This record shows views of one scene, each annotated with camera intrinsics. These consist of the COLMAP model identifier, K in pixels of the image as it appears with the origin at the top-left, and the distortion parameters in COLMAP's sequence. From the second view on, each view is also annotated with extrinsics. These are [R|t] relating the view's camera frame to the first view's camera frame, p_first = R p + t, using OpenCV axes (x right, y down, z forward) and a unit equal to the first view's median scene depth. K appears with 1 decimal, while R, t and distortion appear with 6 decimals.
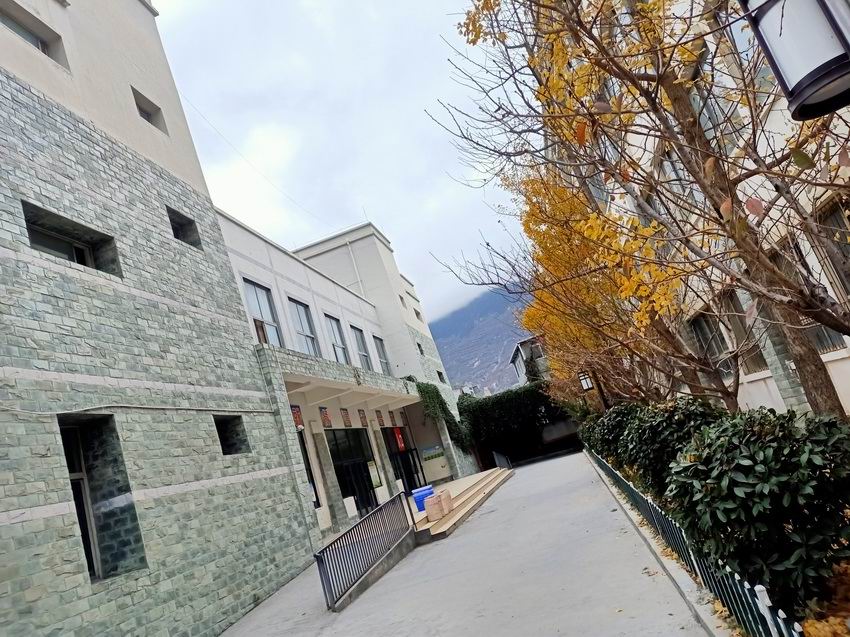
lens RADIAL K [[625.1, 0, 426.8], [0, 625.1, 326.9], [0, 0, 1]] dist [0.059341, -0.061512]
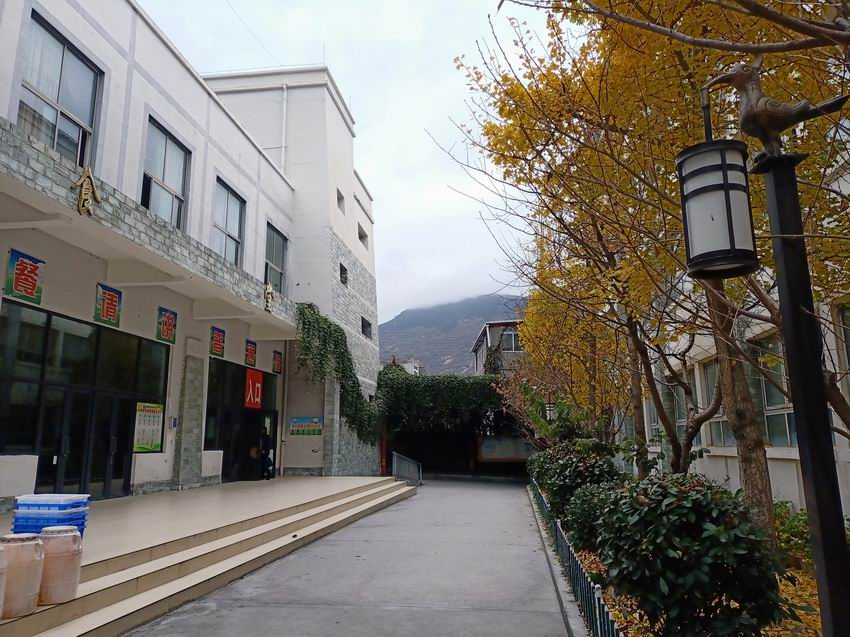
lens RADIAL K [[625.1, 0, 426.9], [0, 625.1, 313.7], [0, 0, 1]] dist [0.059341, -0.061512]
pose [[0.953089, 0.301742, 0.023960, 0.071862], [-0.301765, 0.953378, -0.002728, 0.050299], [-0.023666, -0.004630, 0.999709, 0.321210]]
